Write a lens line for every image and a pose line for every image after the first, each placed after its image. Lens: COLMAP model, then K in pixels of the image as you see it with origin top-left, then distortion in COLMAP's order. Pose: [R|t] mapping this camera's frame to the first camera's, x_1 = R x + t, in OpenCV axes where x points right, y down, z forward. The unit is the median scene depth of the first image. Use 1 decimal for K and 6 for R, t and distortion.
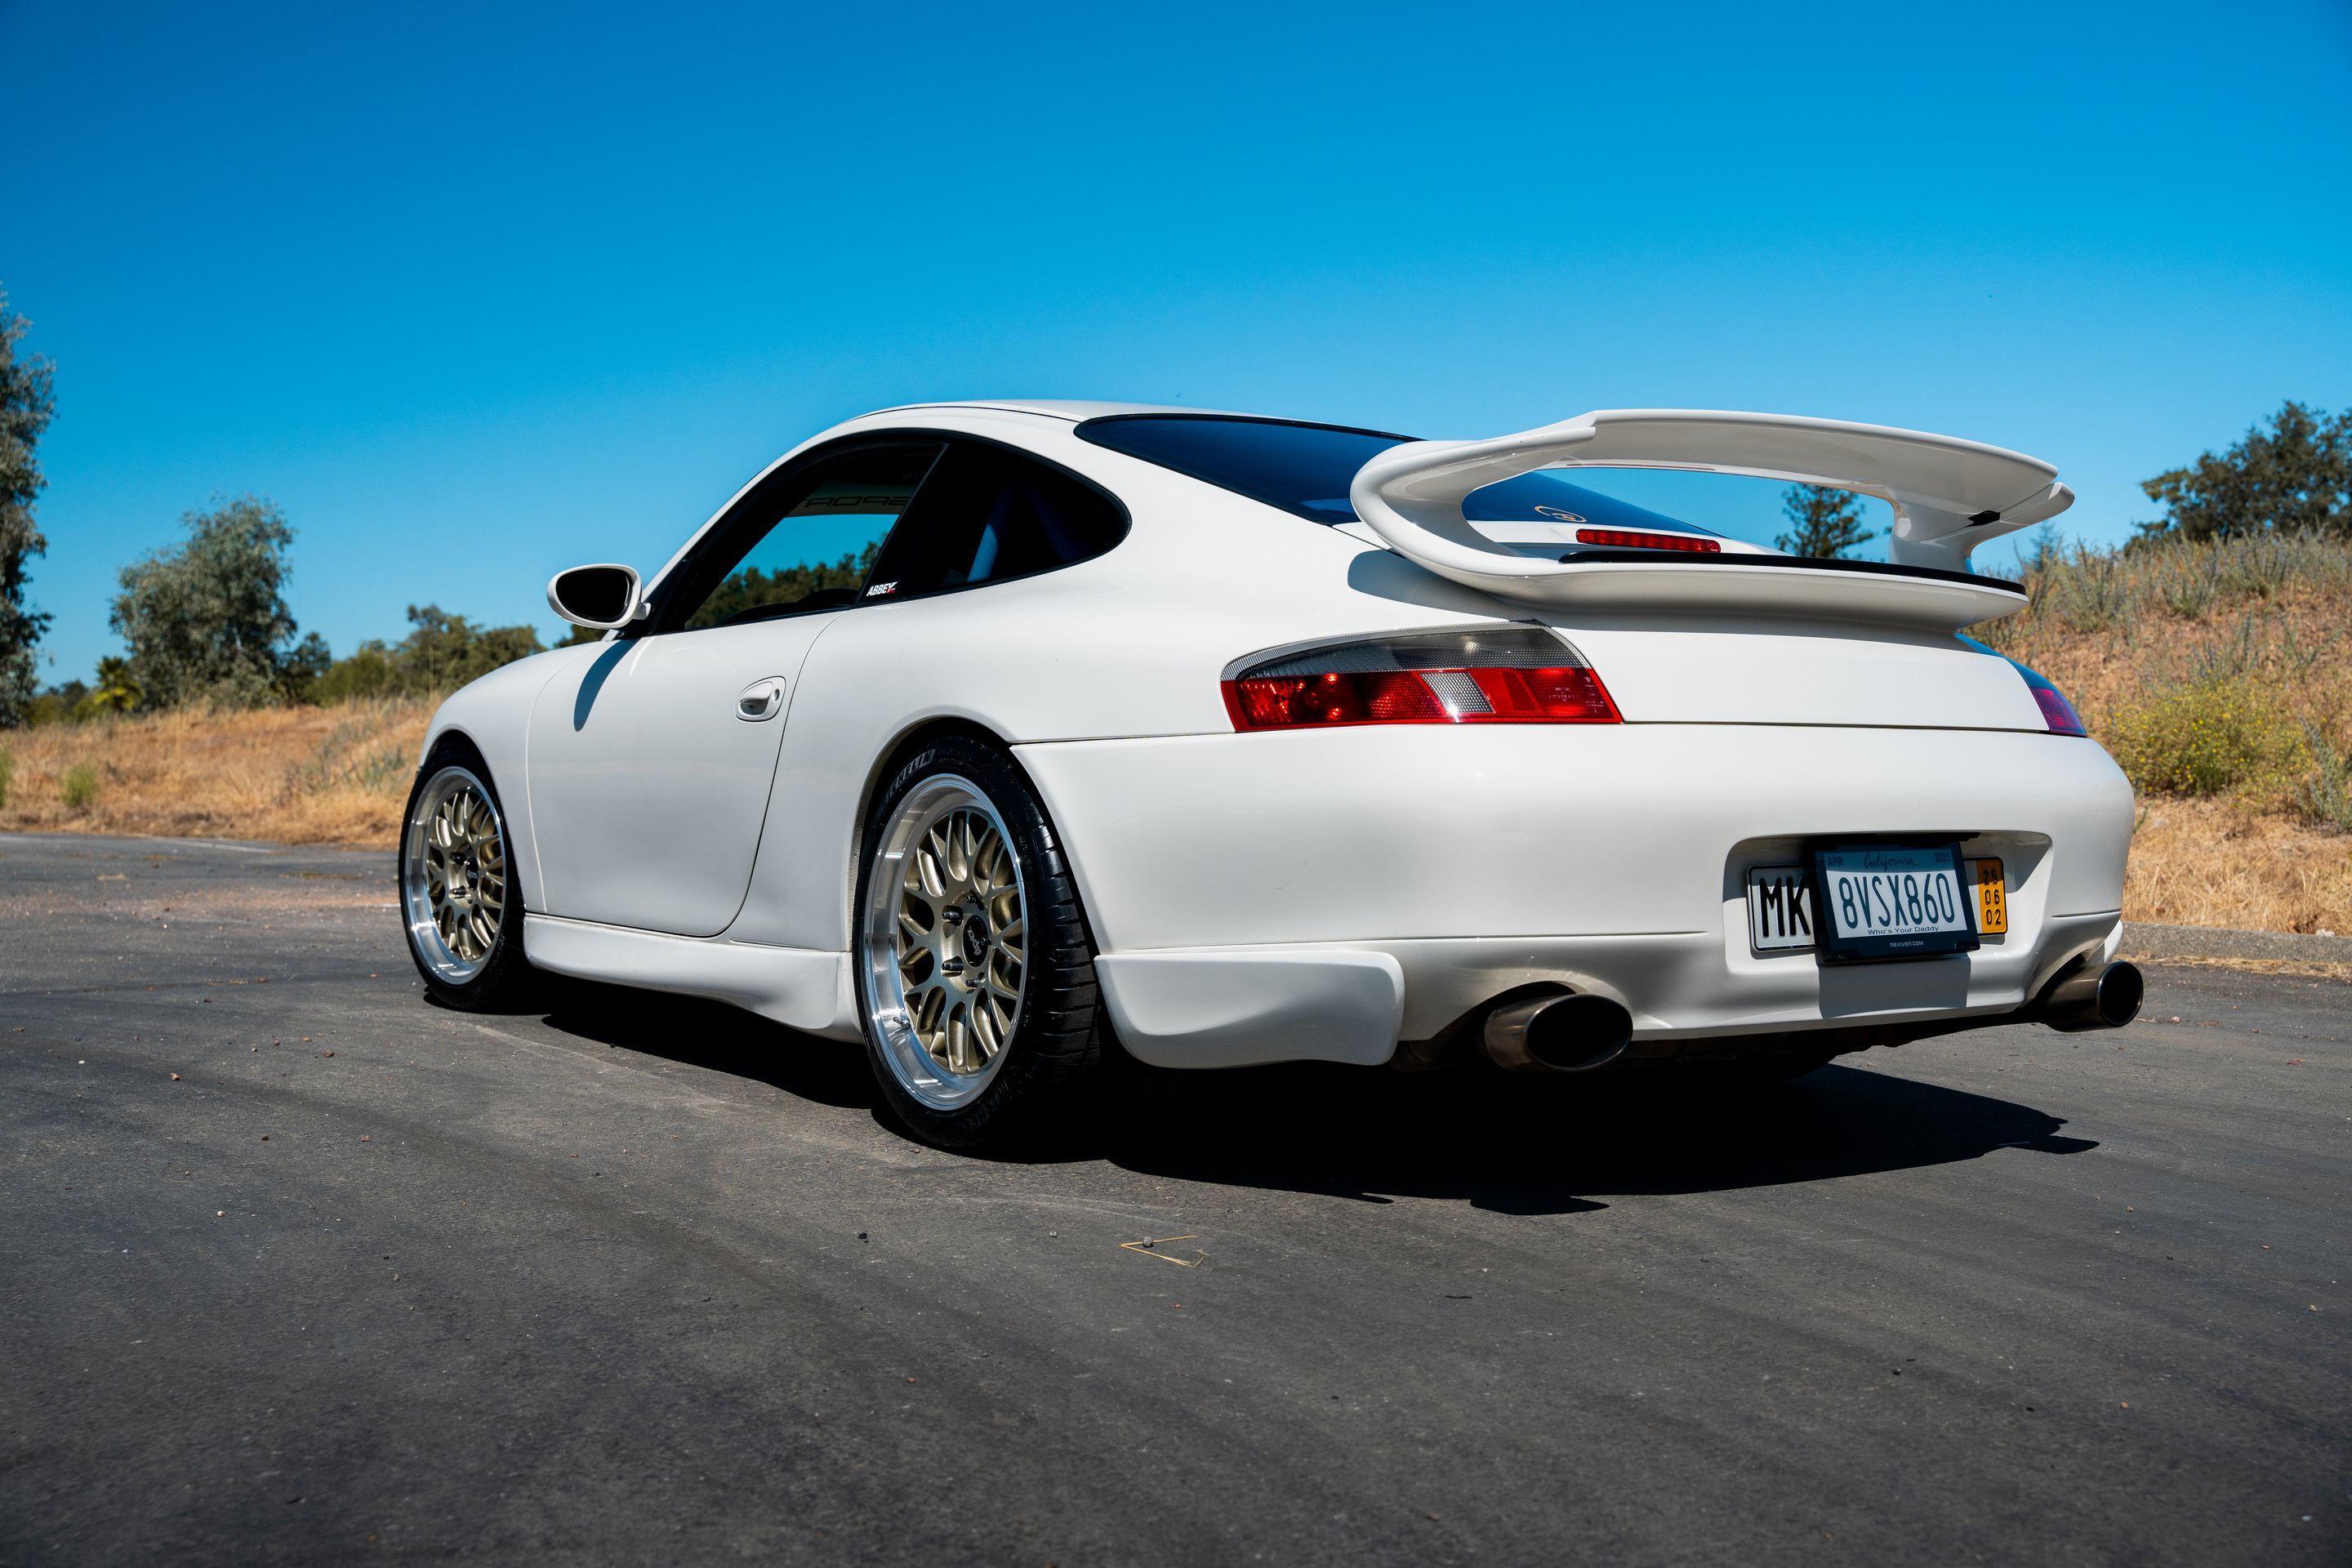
lens RADIAL K [[2432.7, 0, 1183.4], [0, 2432.7, 780.2], [0, 0, 1]] dist [0.008509, 0.000000]
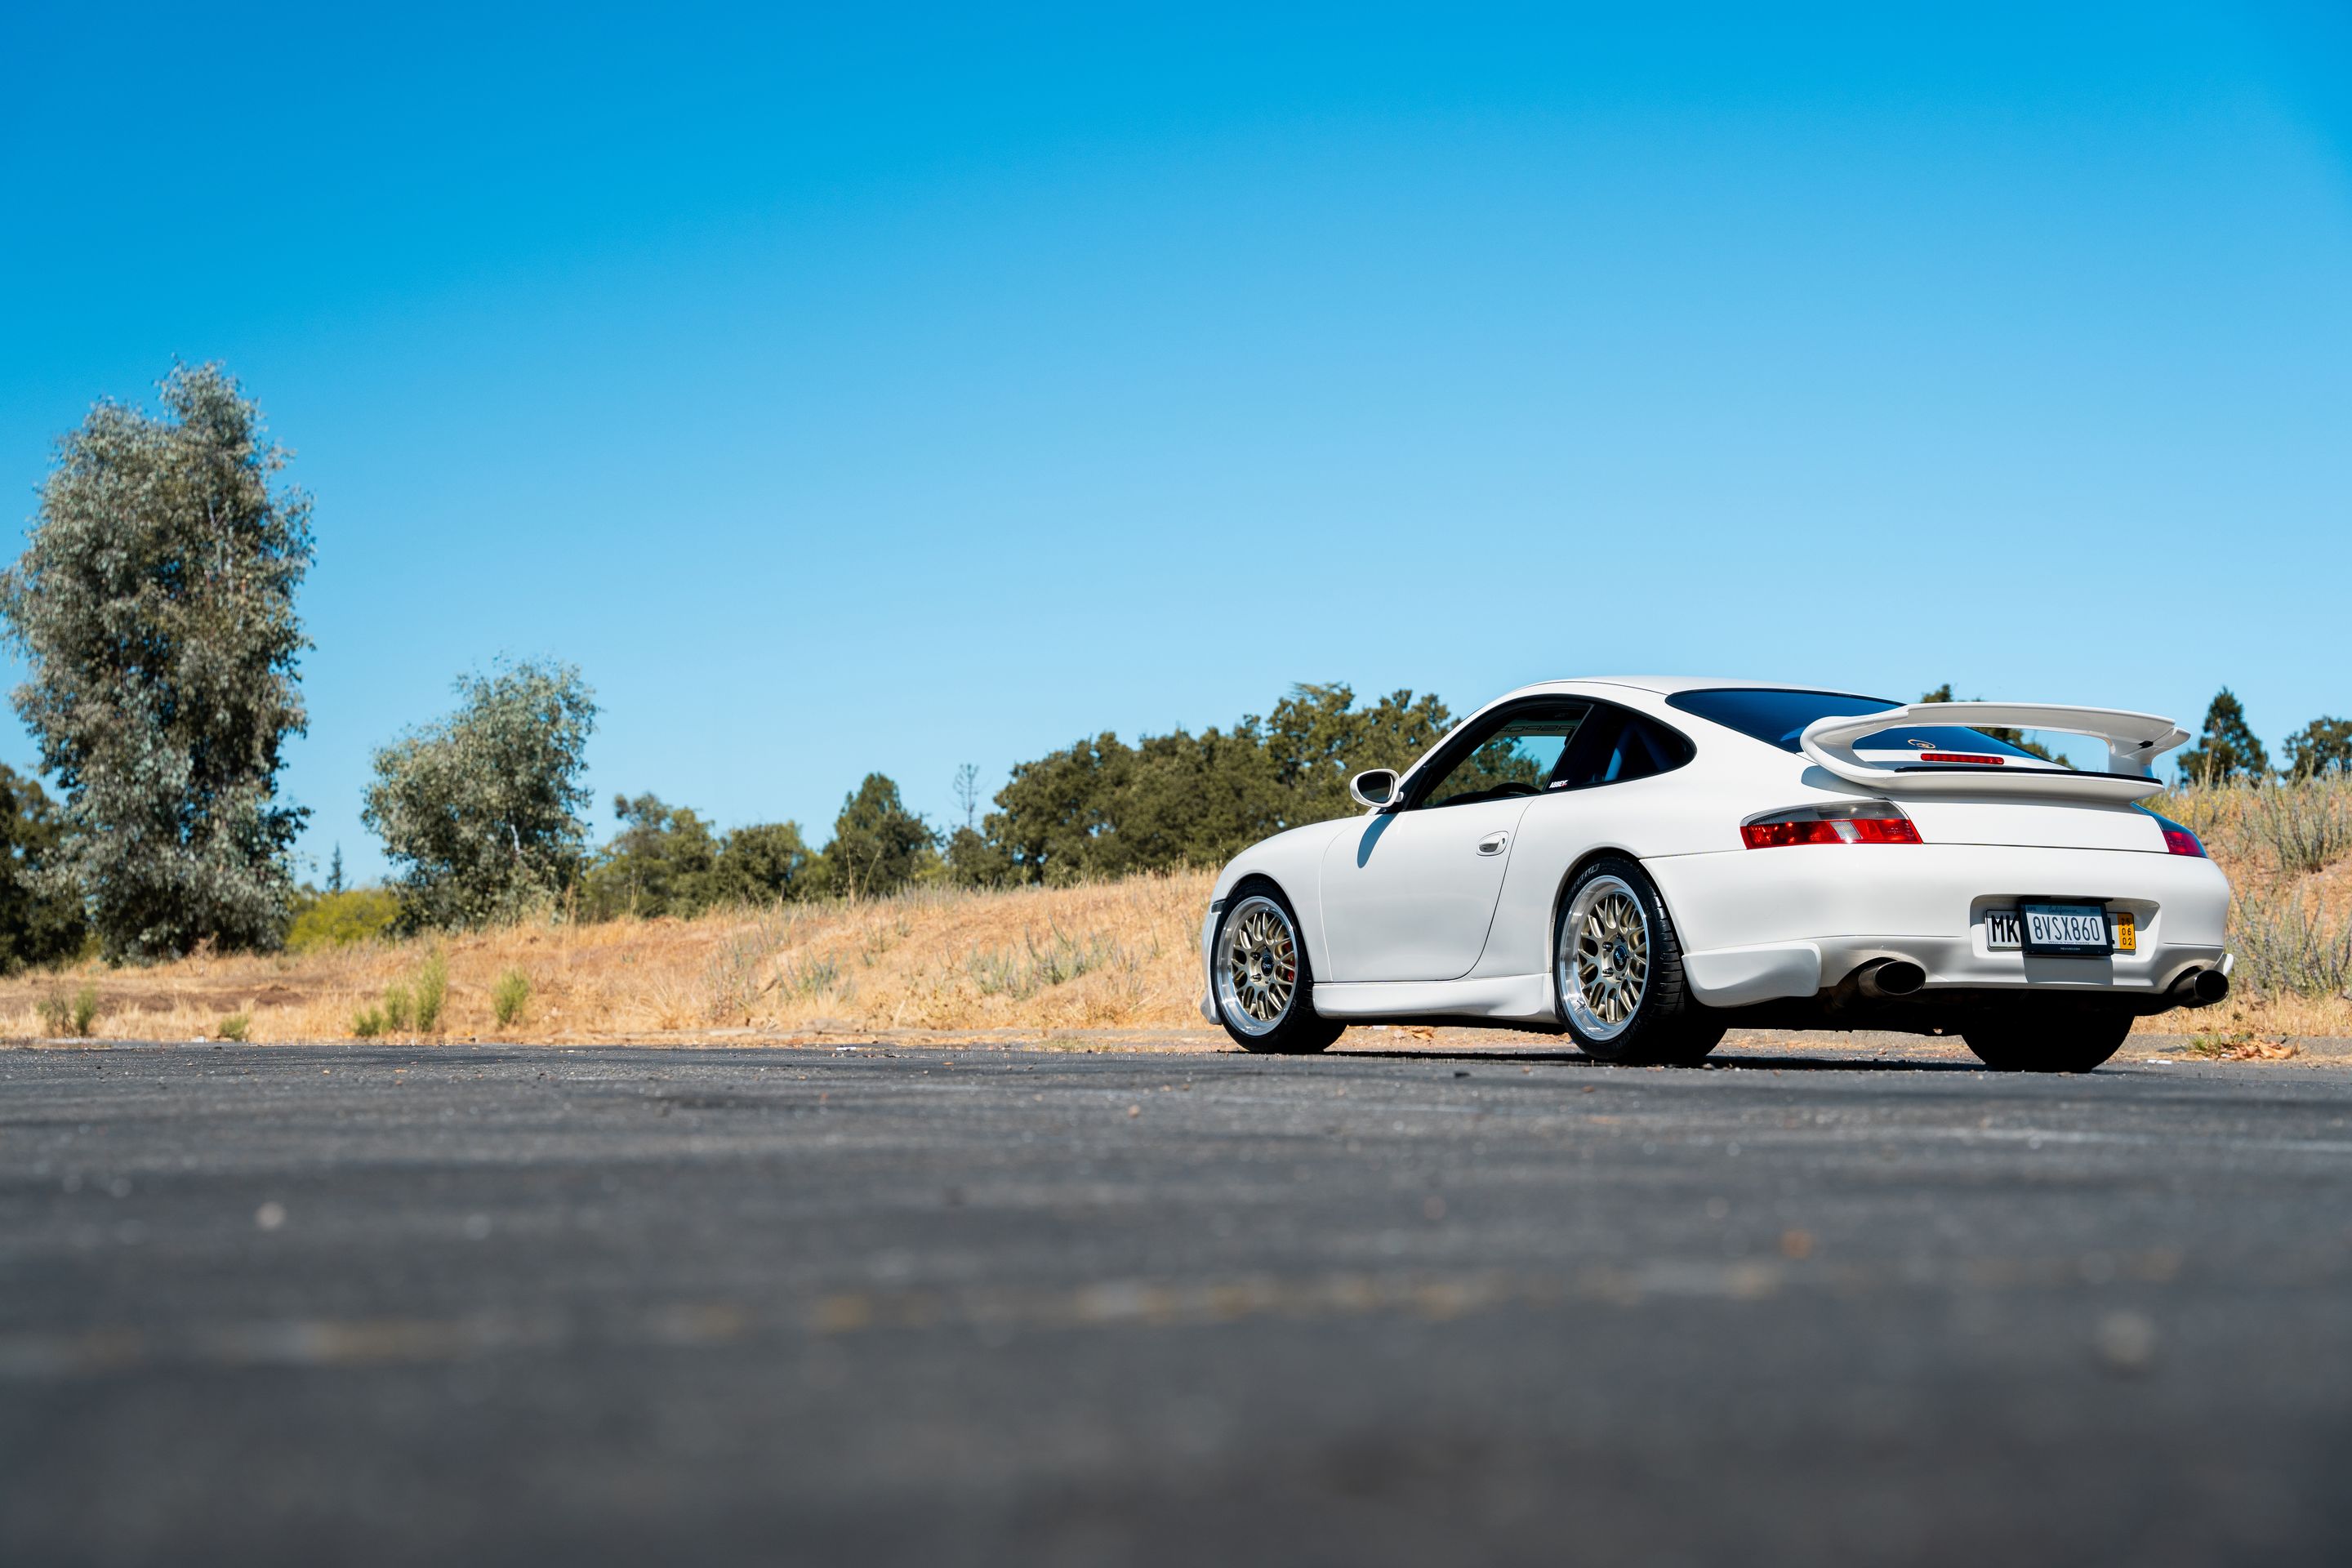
lens RADIAL K [[3748.2, 0, 1157.6], [0, 3748.2, 774.7], [0, 0, 1]] dist [0.174612, 0.000000]
pose [[0.987927, -0.007649, -0.154732, 0.020422], [-0.003988, 0.997194, -0.074755, 0.154800], [0.154869, 0.074470, 0.985124, -2.234453]]
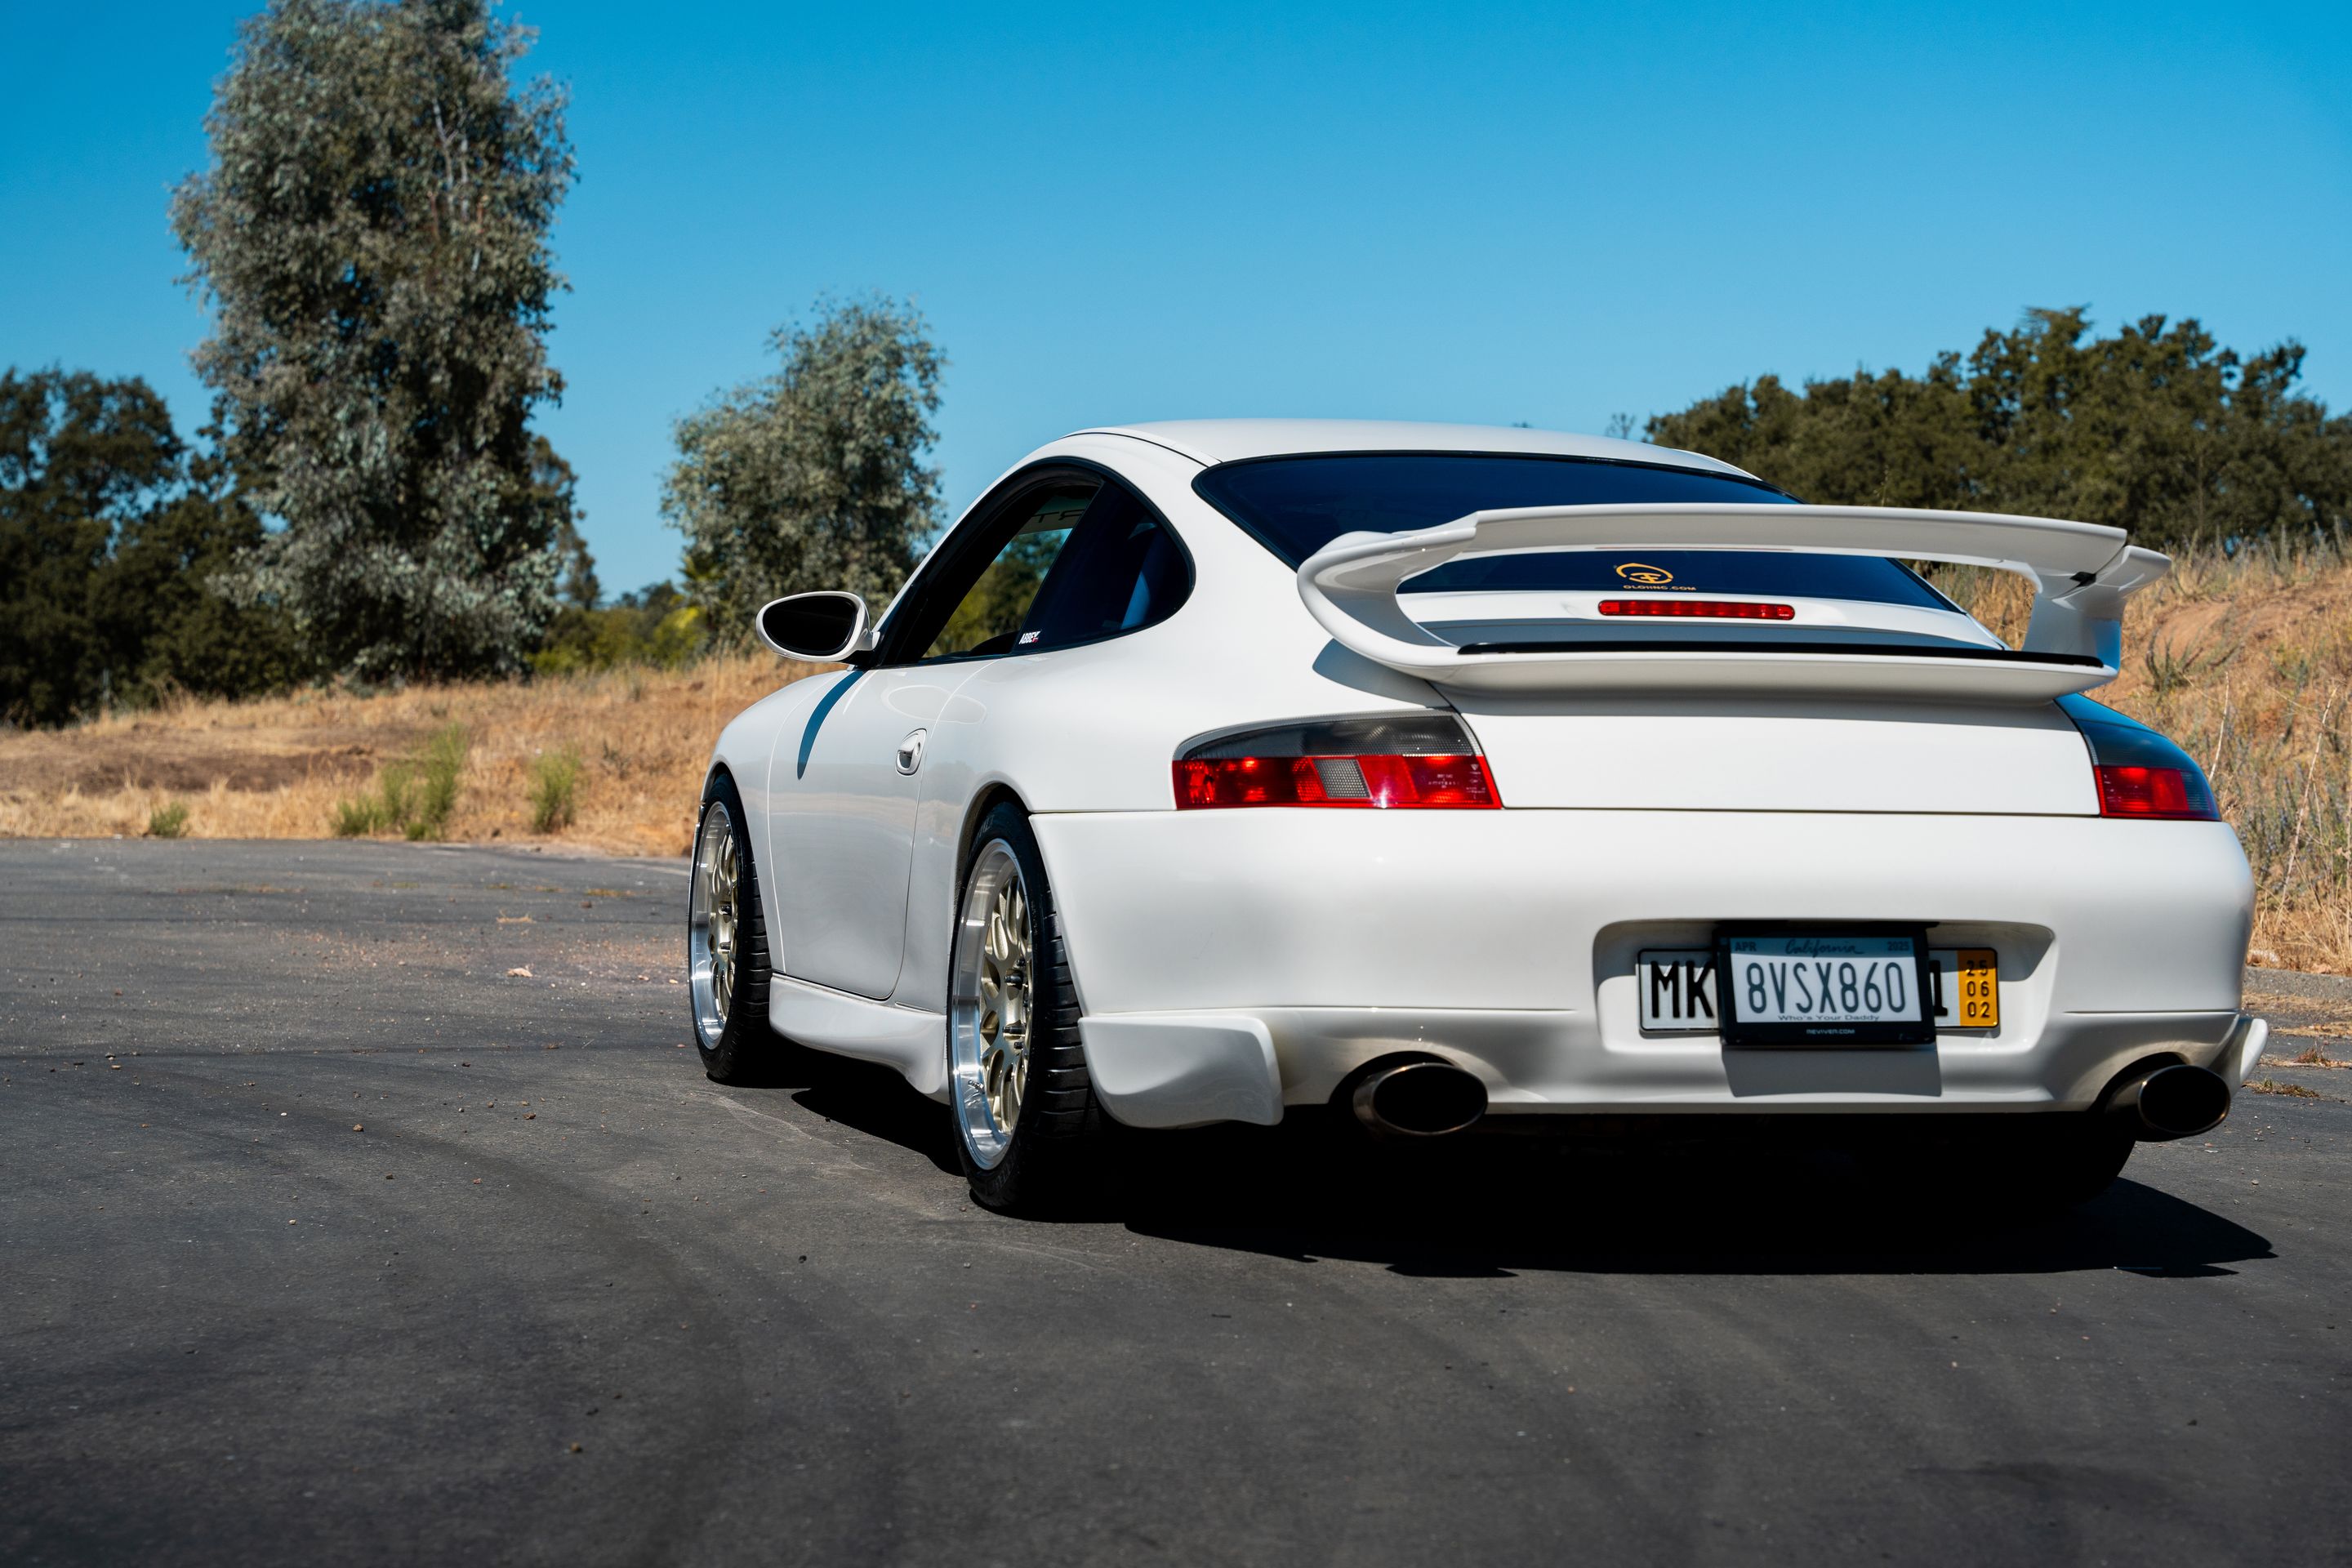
lens RADIAL K [[4493.8, 0, 1179.1], [0, 4493.8, 785.5], [0, 0, 1]] dist [0.324063, 0.000000]
pose [[0.951434, 0.012904, -0.307582, 0.569802], [-0.011474, 0.999913, 0.006457, -0.039404], [0.307638, -0.002615, 0.951500, -0.788273]]
